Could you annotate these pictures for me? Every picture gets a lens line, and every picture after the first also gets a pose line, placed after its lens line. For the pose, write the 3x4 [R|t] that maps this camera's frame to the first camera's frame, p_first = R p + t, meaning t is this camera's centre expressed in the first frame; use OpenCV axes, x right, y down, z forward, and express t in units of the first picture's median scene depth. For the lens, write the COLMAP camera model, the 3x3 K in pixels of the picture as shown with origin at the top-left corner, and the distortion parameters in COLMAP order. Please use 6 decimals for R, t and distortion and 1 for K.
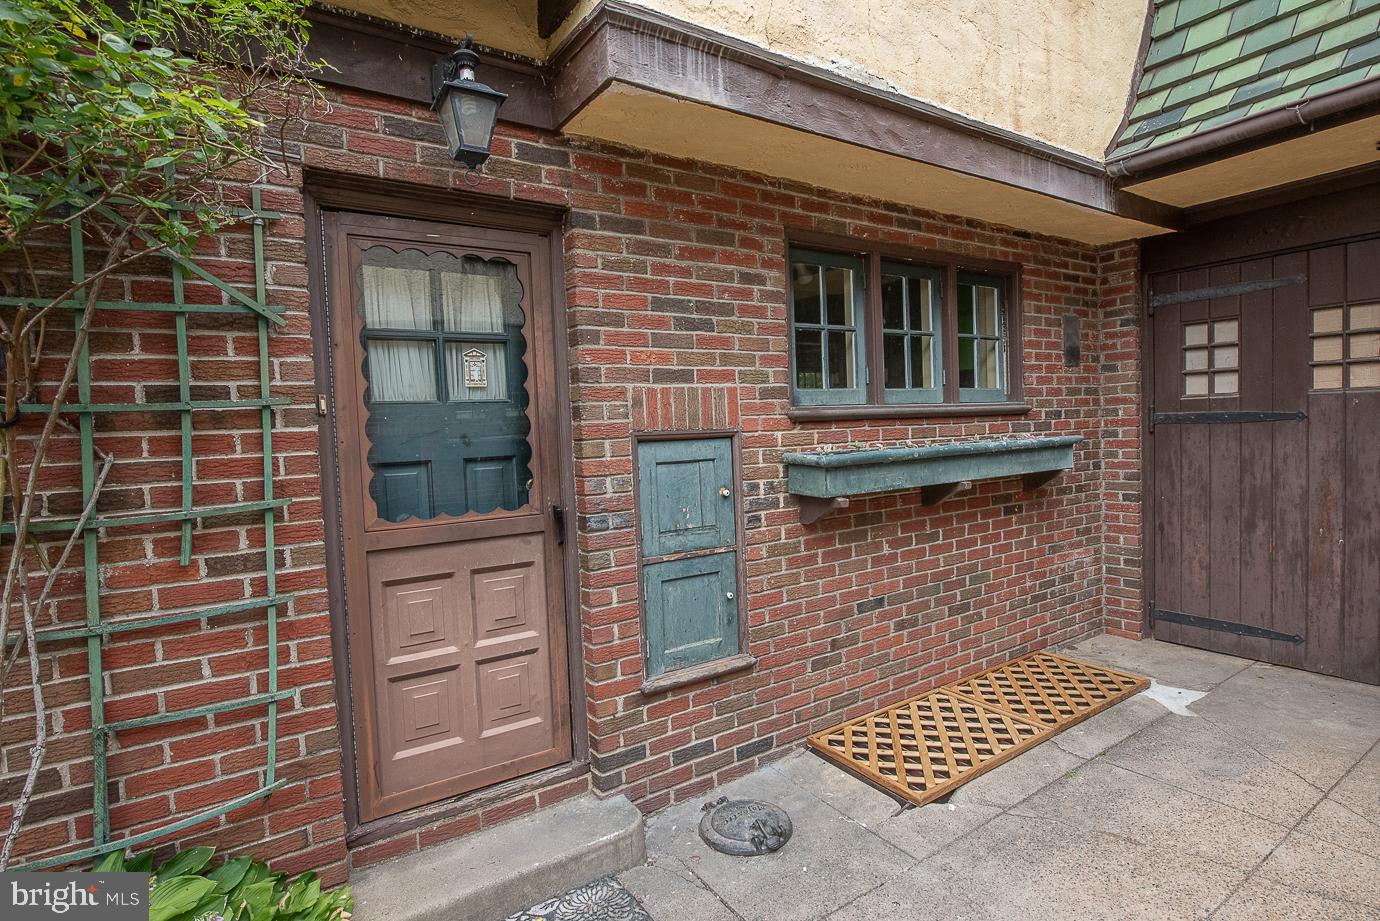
lens RADIAL K [[711.2, 0, 689.2], [0, 711.2, 461.7], [0, 0, 1]] dist [-0.013978, -0.000069]
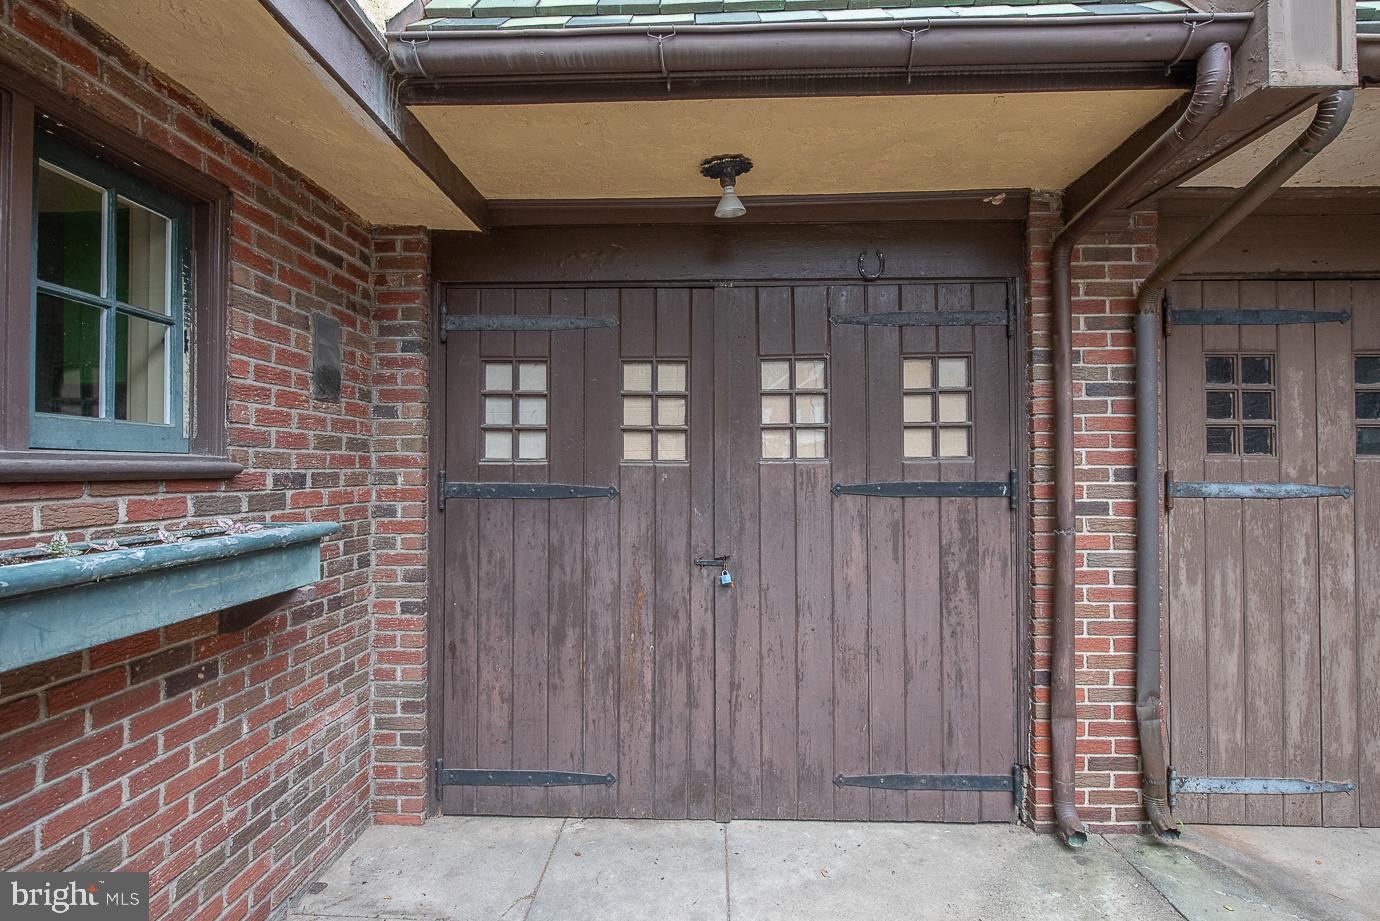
lens RADIAL K [[709.0, 0, 689.0], [0, 709.0, 460.9], [0, 0, 1]] dist [-0.005145, -0.001342]
pose [[0.587632, 0.049625, 0.807605, 0.250884], [0.014760, 0.997294, -0.072020, -0.038011], [-0.808994, 0.054242, 0.585309, 0.423289]]
